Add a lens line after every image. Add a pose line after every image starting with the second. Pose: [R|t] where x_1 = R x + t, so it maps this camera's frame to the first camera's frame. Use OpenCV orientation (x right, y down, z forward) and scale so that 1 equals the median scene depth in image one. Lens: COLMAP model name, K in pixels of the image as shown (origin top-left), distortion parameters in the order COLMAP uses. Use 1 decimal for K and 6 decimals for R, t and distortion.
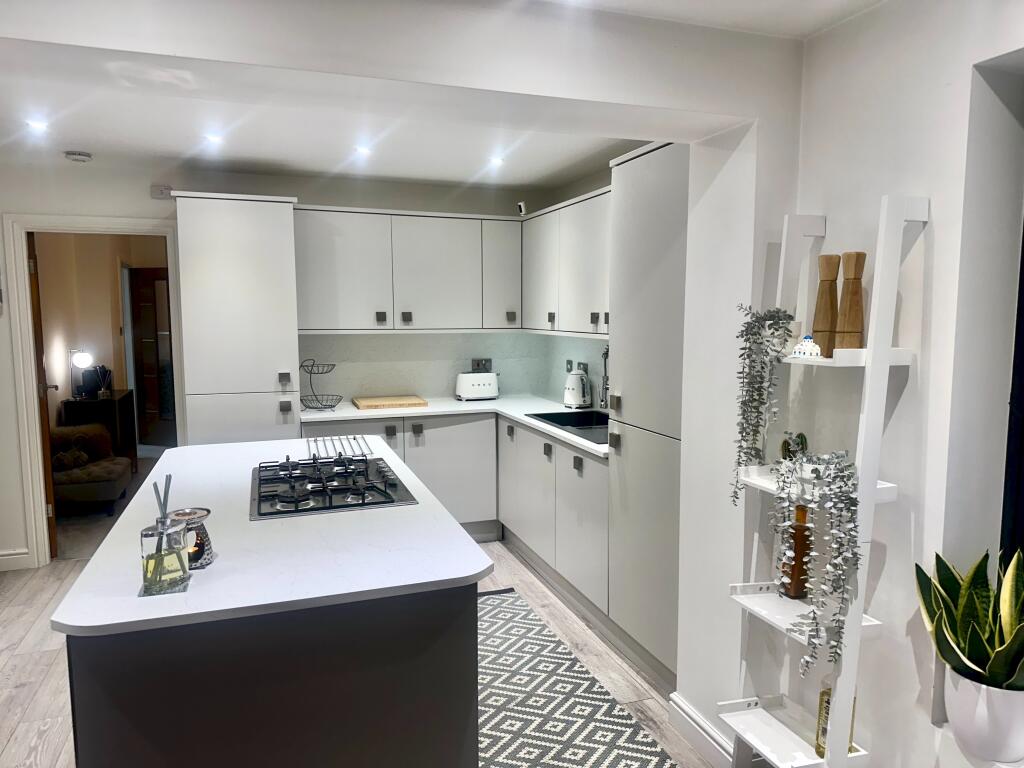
lens RADIAL K [[710.4, 0, 512.0], [0, 710.4, 384.0], [0, 0, 1]] dist [-0.002015, 0.001442]
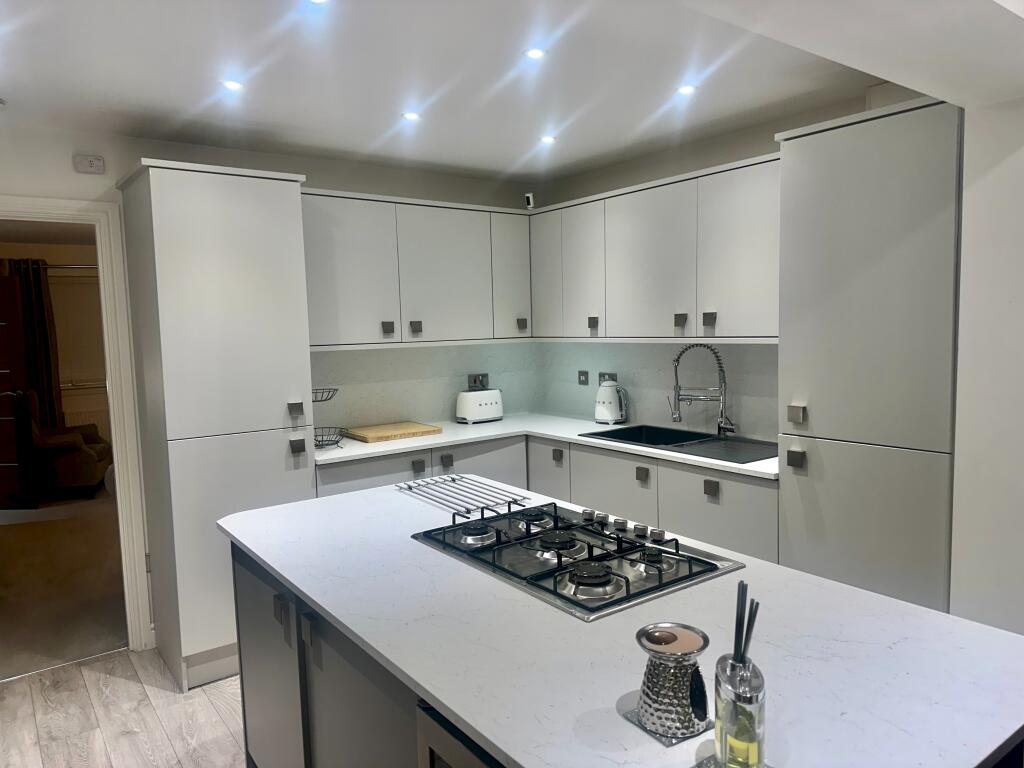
lens RADIAL K [[710.4, 0, 512.0], [0, 710.4, 384.0], [0, 0, 1]] dist [-0.002015, 0.001442]
pose [[0.958834, -0.049333, 0.279648, -0.283100], [0.054385, 0.998467, -0.010332, -0.013828], [-0.278710, 0.025115, 0.960047, 0.180770]]
